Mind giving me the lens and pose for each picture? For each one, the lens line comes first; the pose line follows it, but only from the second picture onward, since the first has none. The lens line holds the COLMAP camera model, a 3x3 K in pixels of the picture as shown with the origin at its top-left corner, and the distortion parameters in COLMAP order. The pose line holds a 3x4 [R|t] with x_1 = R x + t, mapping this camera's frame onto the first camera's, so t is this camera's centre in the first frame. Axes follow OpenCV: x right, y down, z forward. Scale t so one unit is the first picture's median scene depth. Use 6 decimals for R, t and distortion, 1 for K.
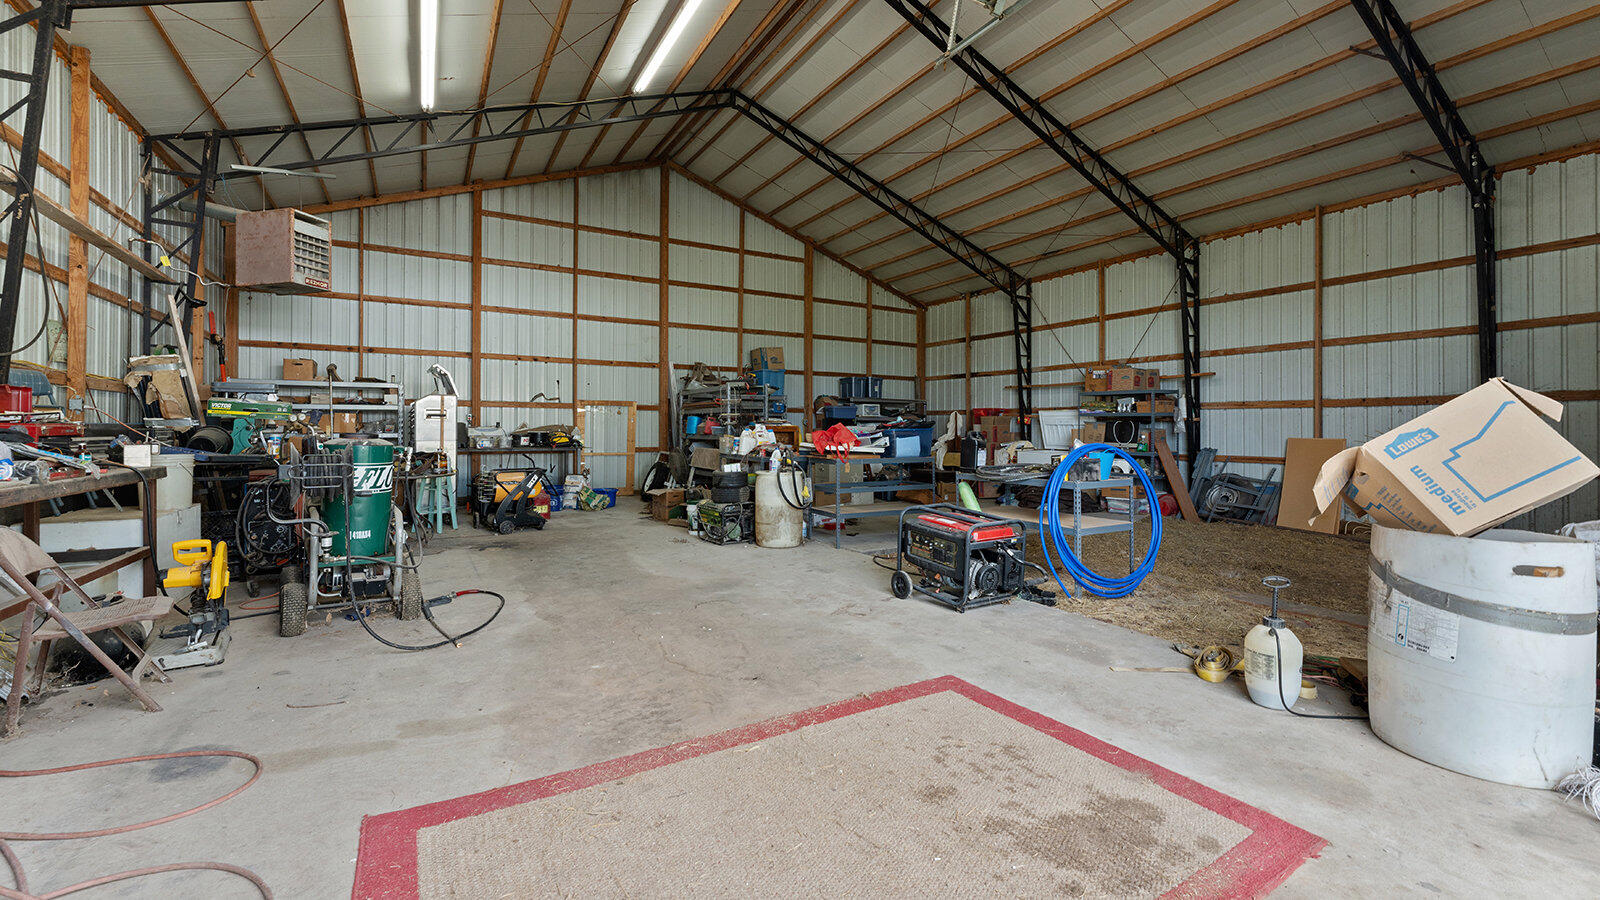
lens RADIAL K [[649.7, 0, 798.0], [0, 649.7, 419.5], [0, 0, 1]] dist [-0.002726, -0.000158]
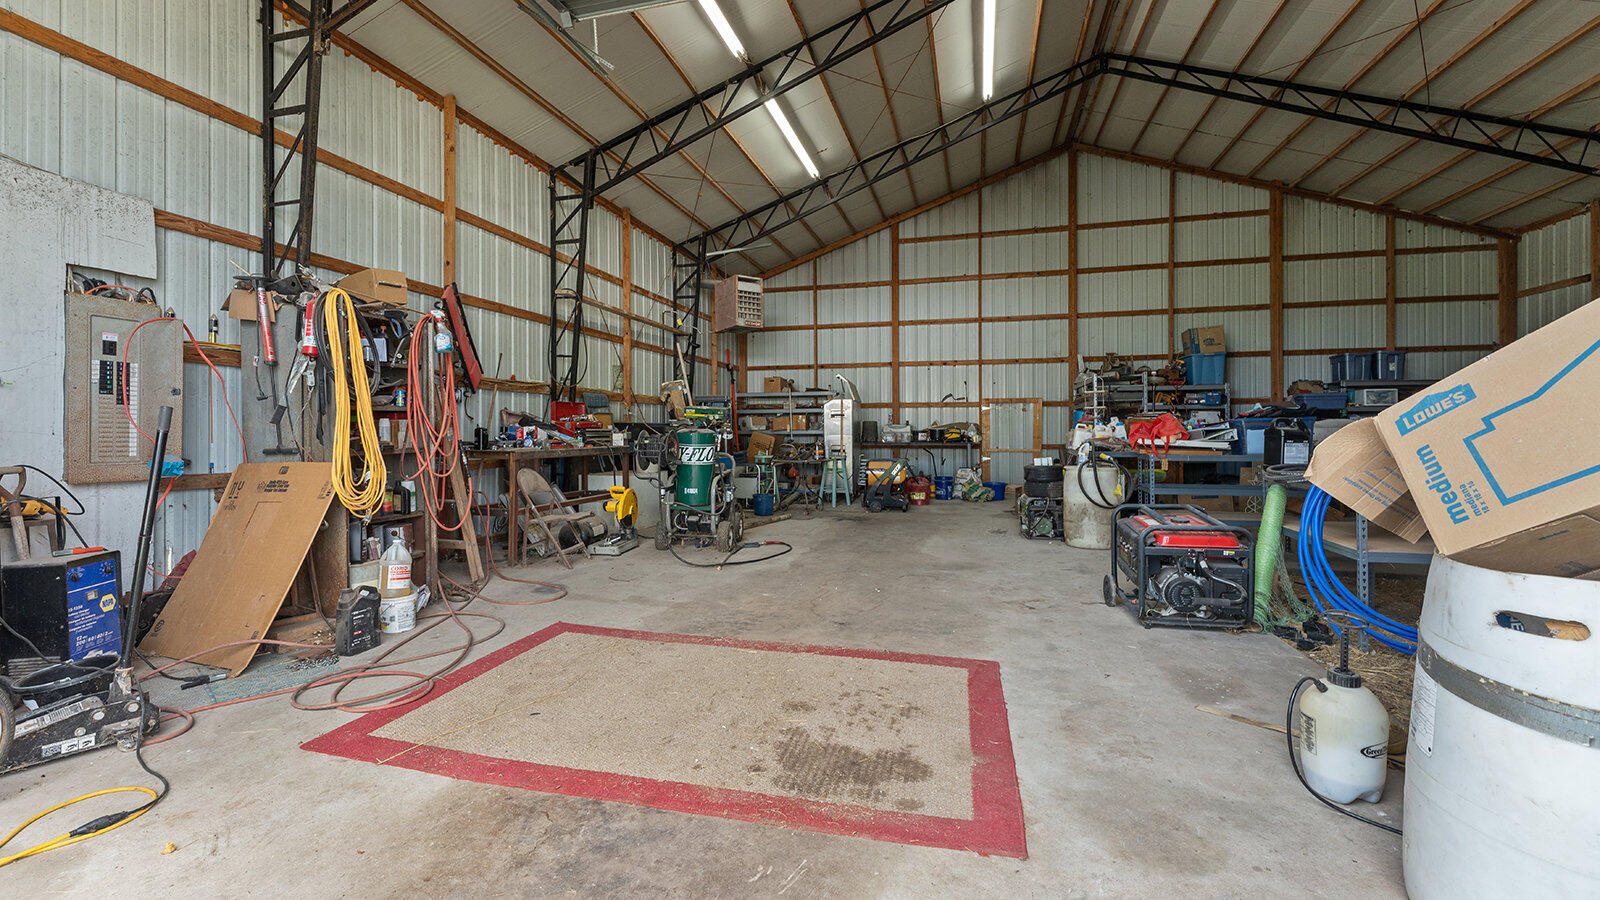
lens RADIAL K [[661.3, 0, 799.0], [0, 661.3, 429.2], [0, 0, 1]] dist [-0.000183, -0.000057]
pose [[0.706896, -0.007138, -0.707282, 0.312718], [0.015293, 0.999870, 0.005194, 0.013851], [0.707153, -0.014489, 0.706912, 0.036932]]
